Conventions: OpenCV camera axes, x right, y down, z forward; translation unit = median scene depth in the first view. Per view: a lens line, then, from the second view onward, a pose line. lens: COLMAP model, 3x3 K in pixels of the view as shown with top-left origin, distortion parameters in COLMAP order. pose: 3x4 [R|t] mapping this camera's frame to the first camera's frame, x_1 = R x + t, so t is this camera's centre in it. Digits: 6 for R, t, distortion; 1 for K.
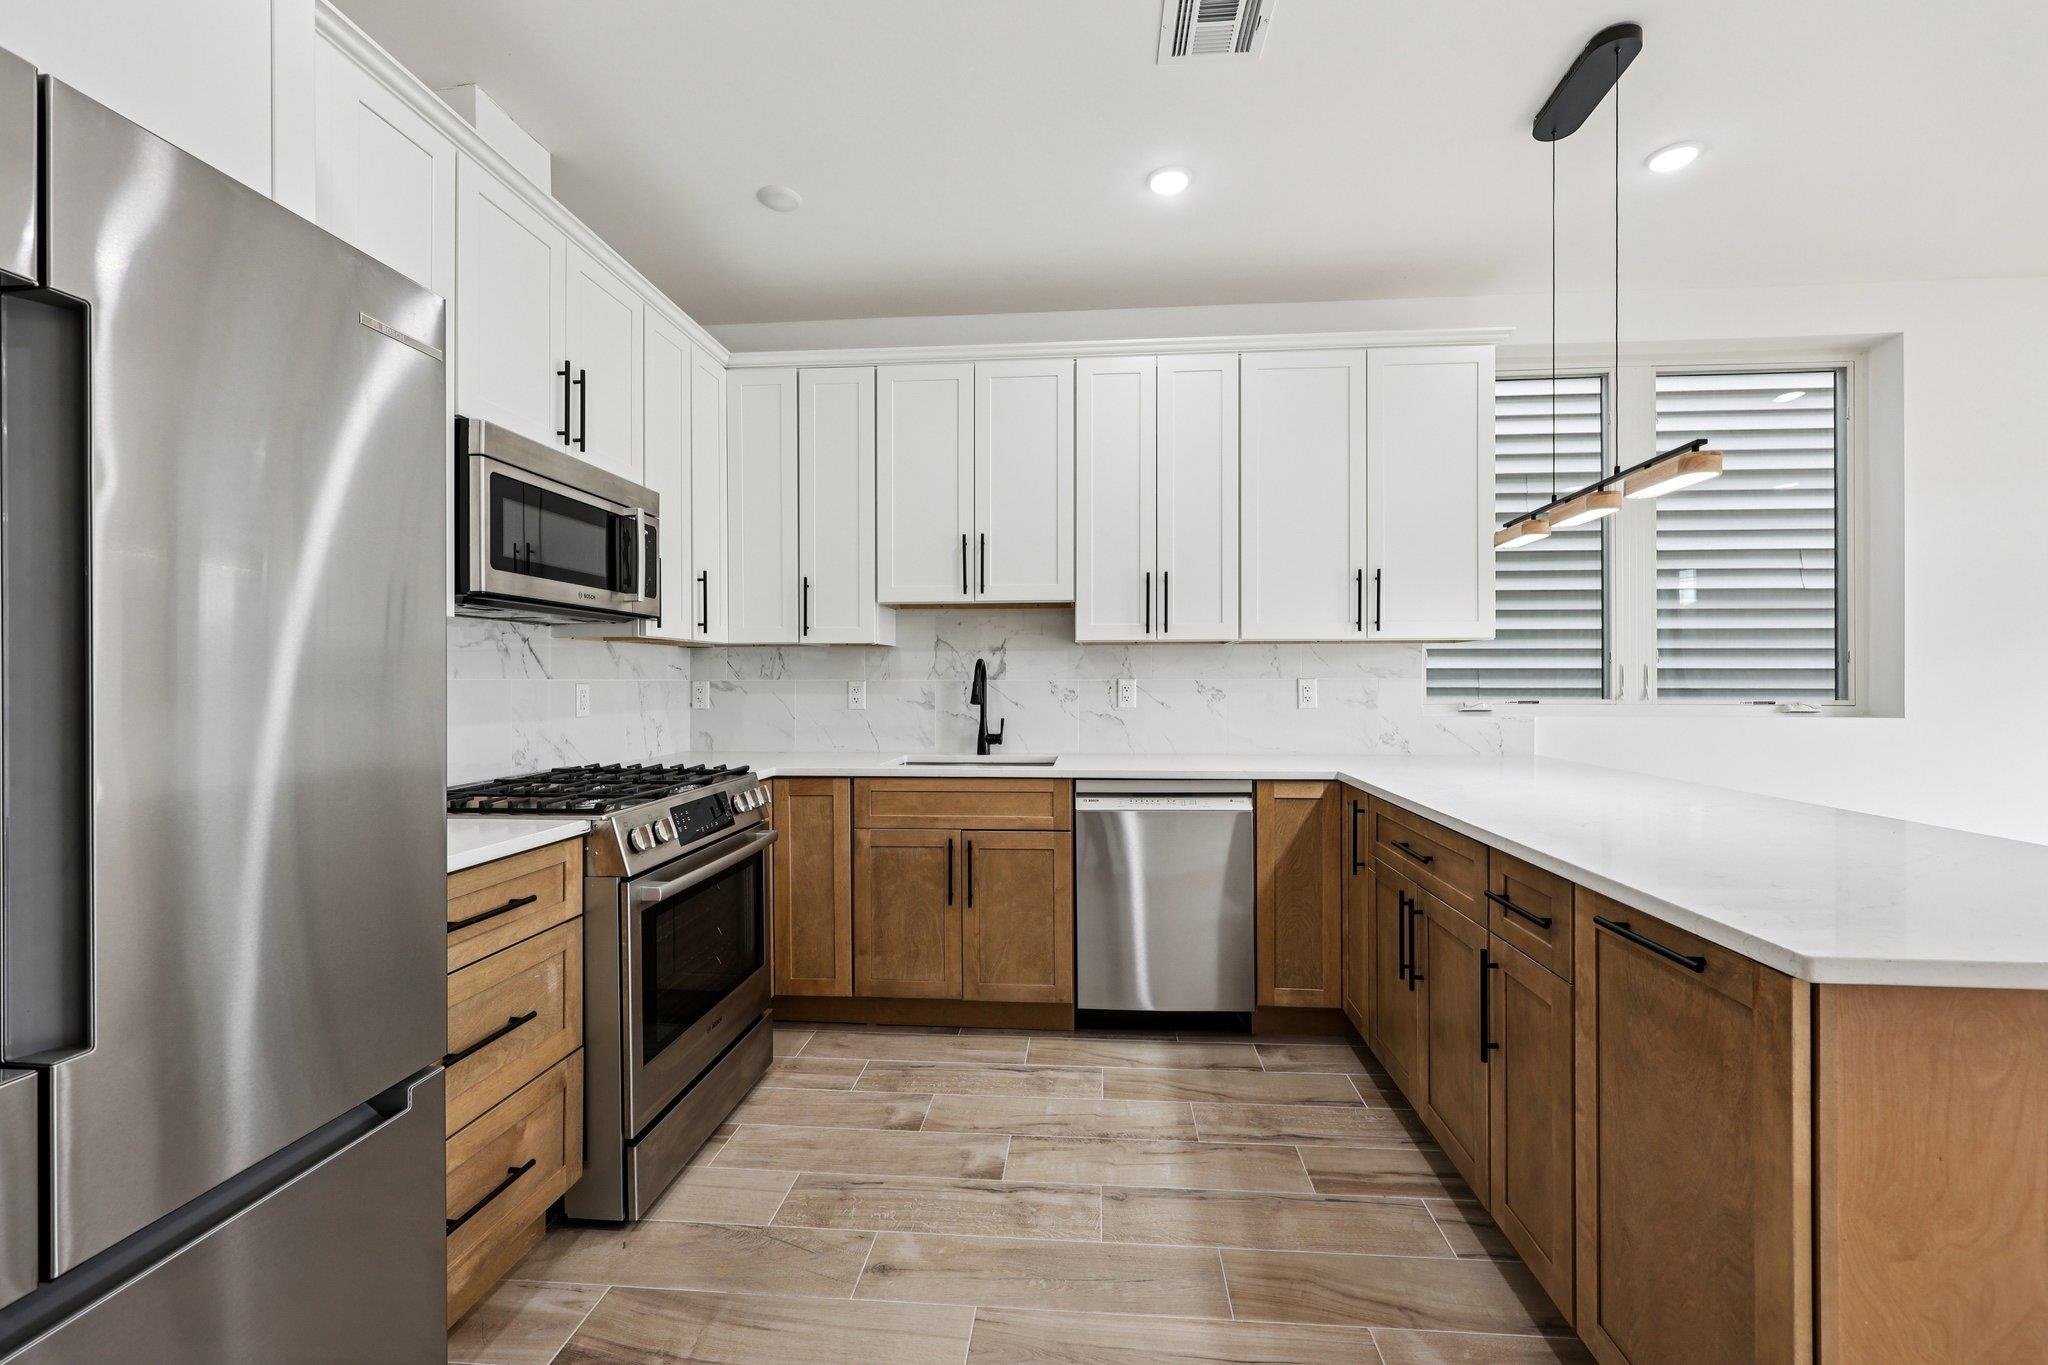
lens RADIAL K [[833.5, 0, 1033.6], [0, 833.5, 676.1], [0, 0, 1]] dist [0.001459, 0.000031]
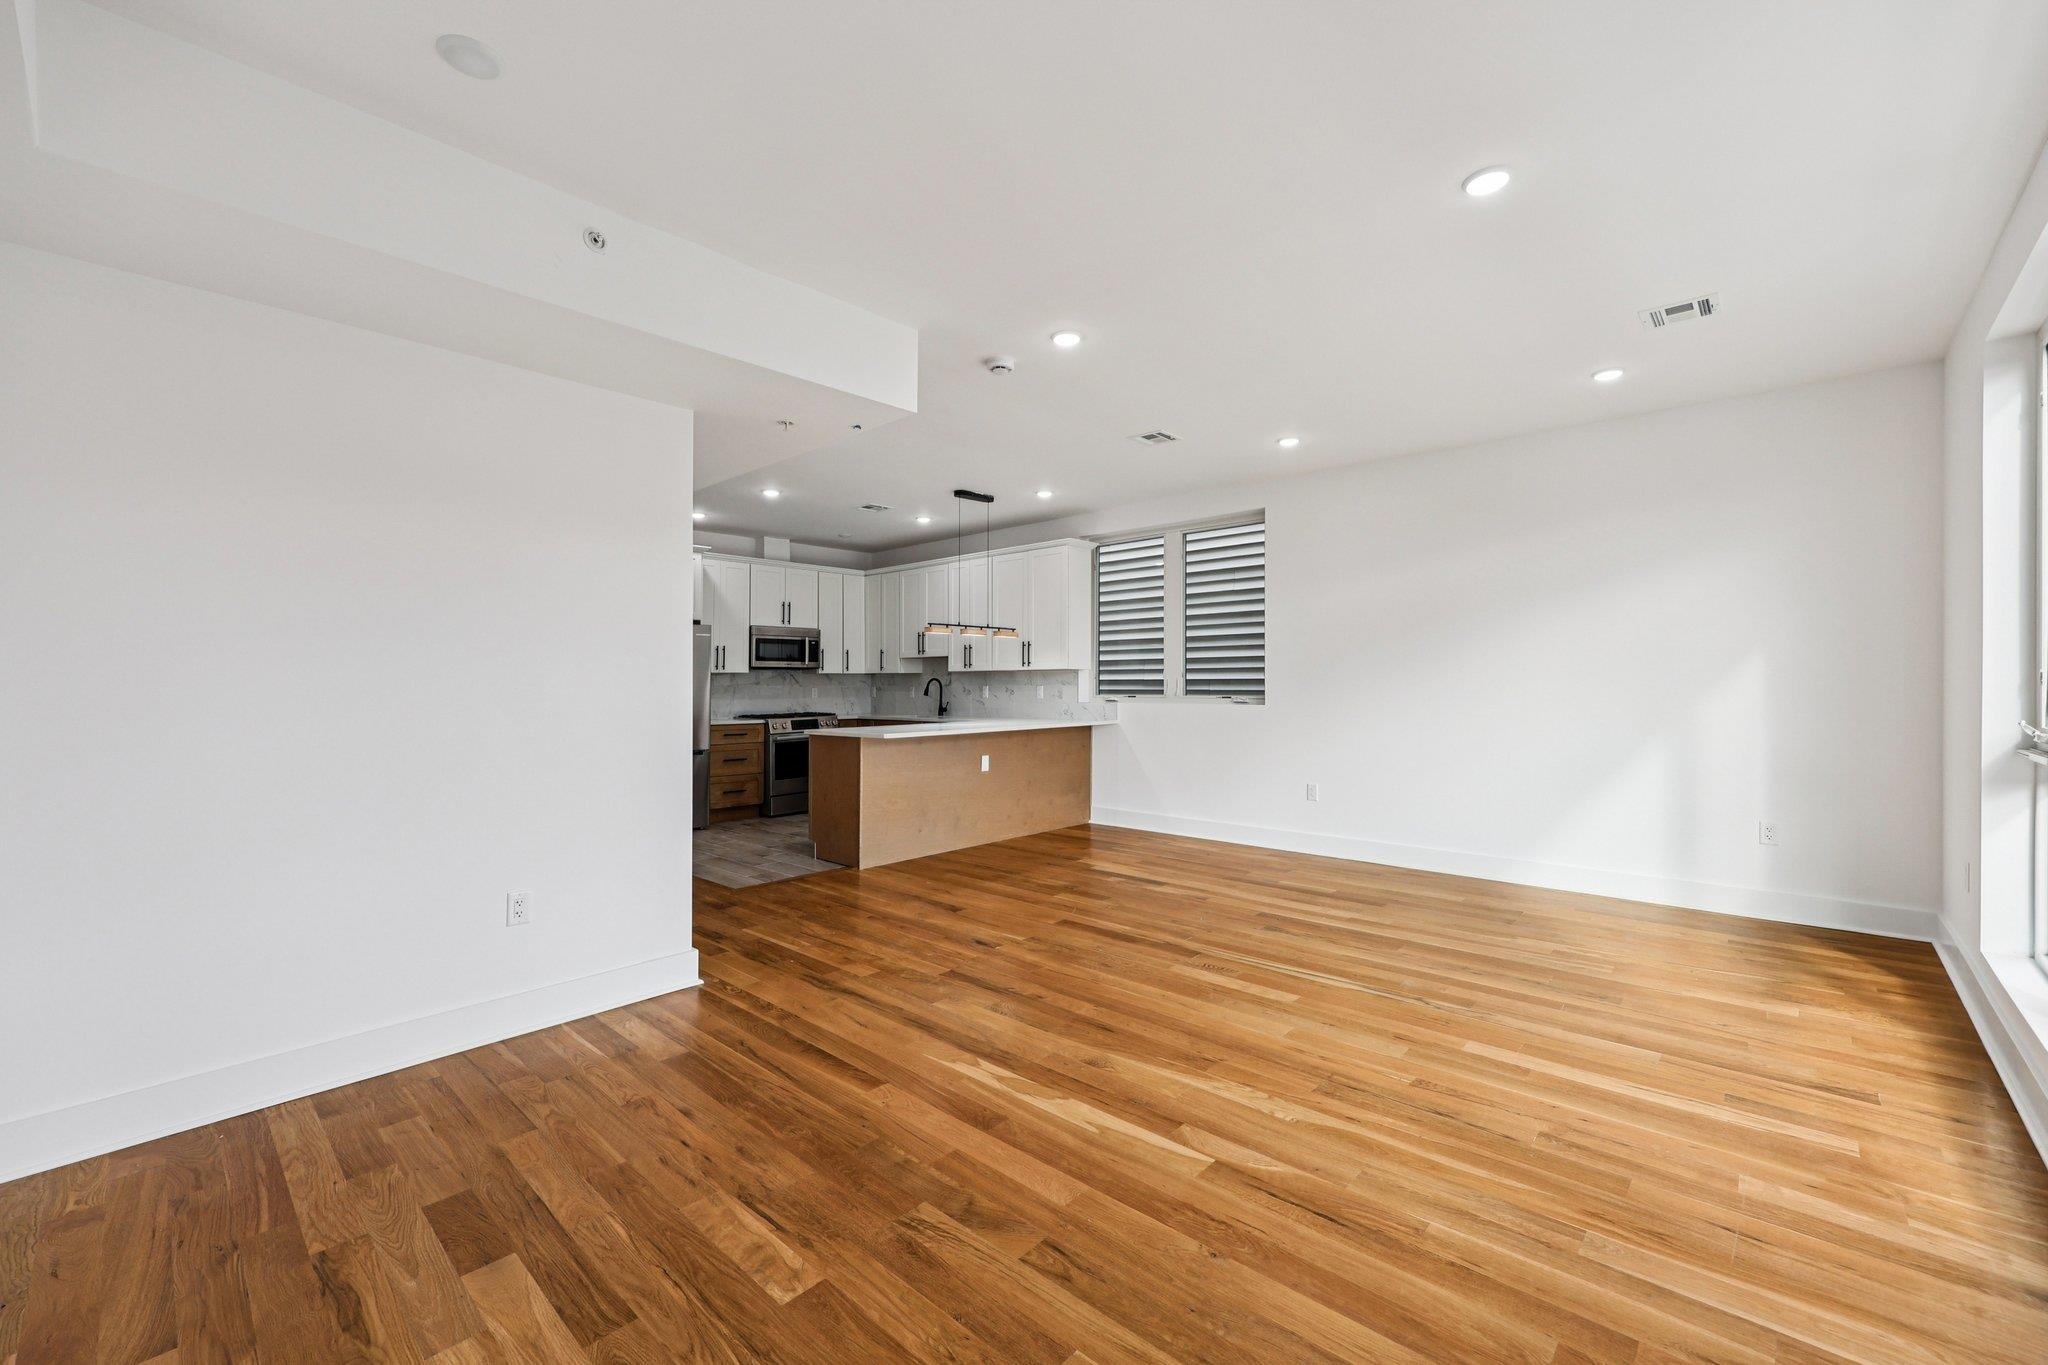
lens RADIAL K [[833.5, 0, 1014.7], [0, 833.5, 666.6], [0, 0, 1]] dist [0.001459, 0.000031]
pose [[0.778324, -0.017291, -0.627624, 2.003377], [0.005756, 0.999775, -0.020407, -0.003470], [0.627836, 0.012271, 0.778249, -0.969075]]
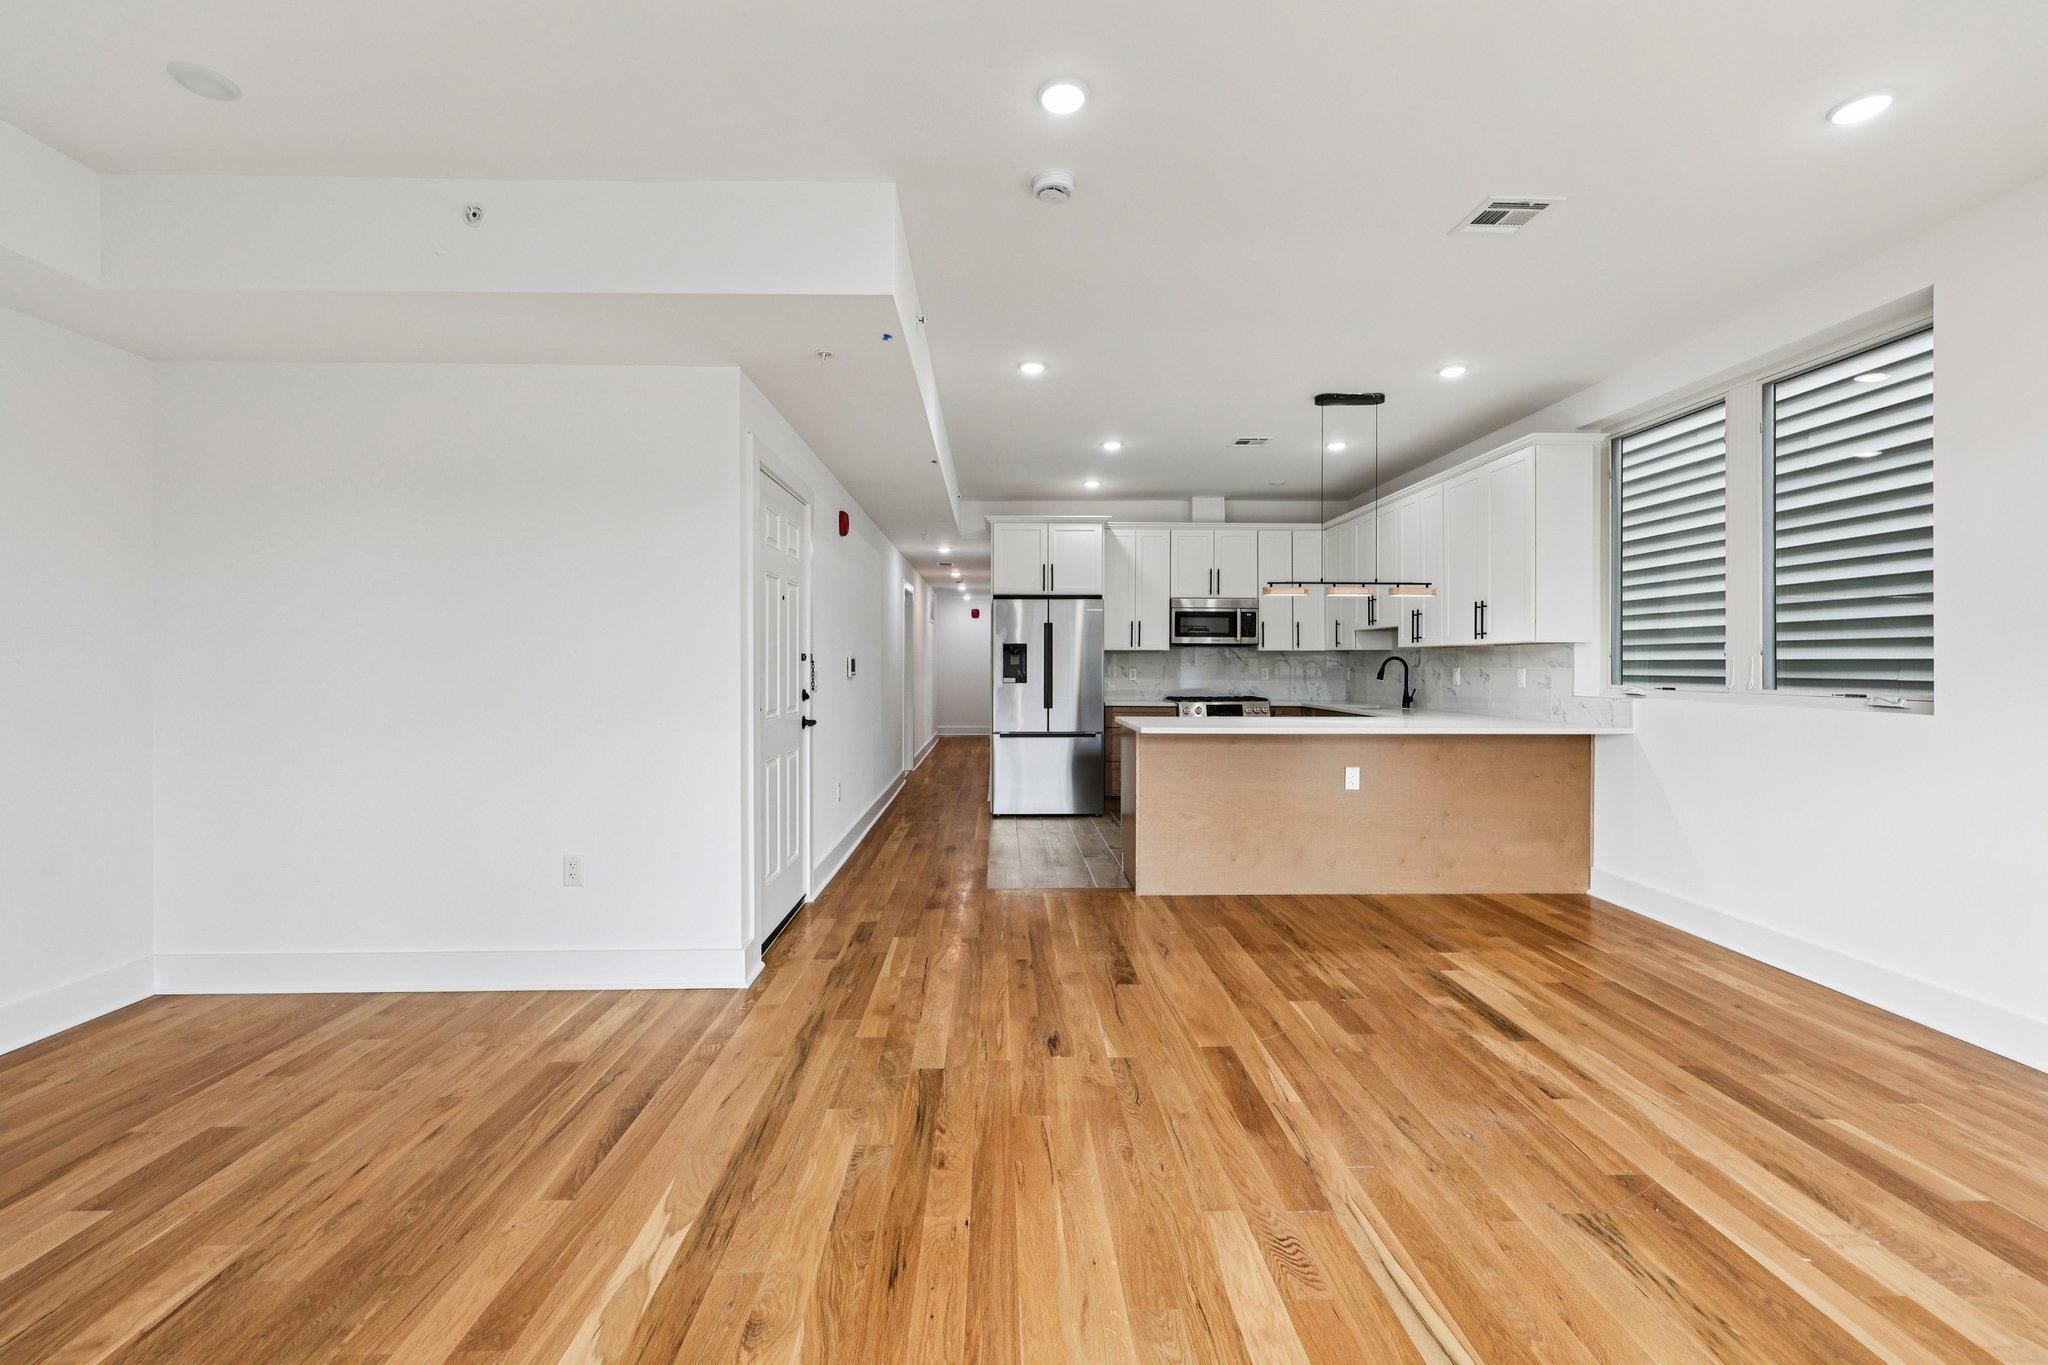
lens RADIAL K [[833.5, 0, 1011.4], [0, 833.5, 657.1], [0, 0, 1]] dist [0.001459, 0.000031]
pose [[0.097666, -0.006430, -0.995199, 2.031647], [-0.000671, 0.999978, -0.006527, -0.007715], [0.995219, 0.001306, 0.097659, -0.077029]]
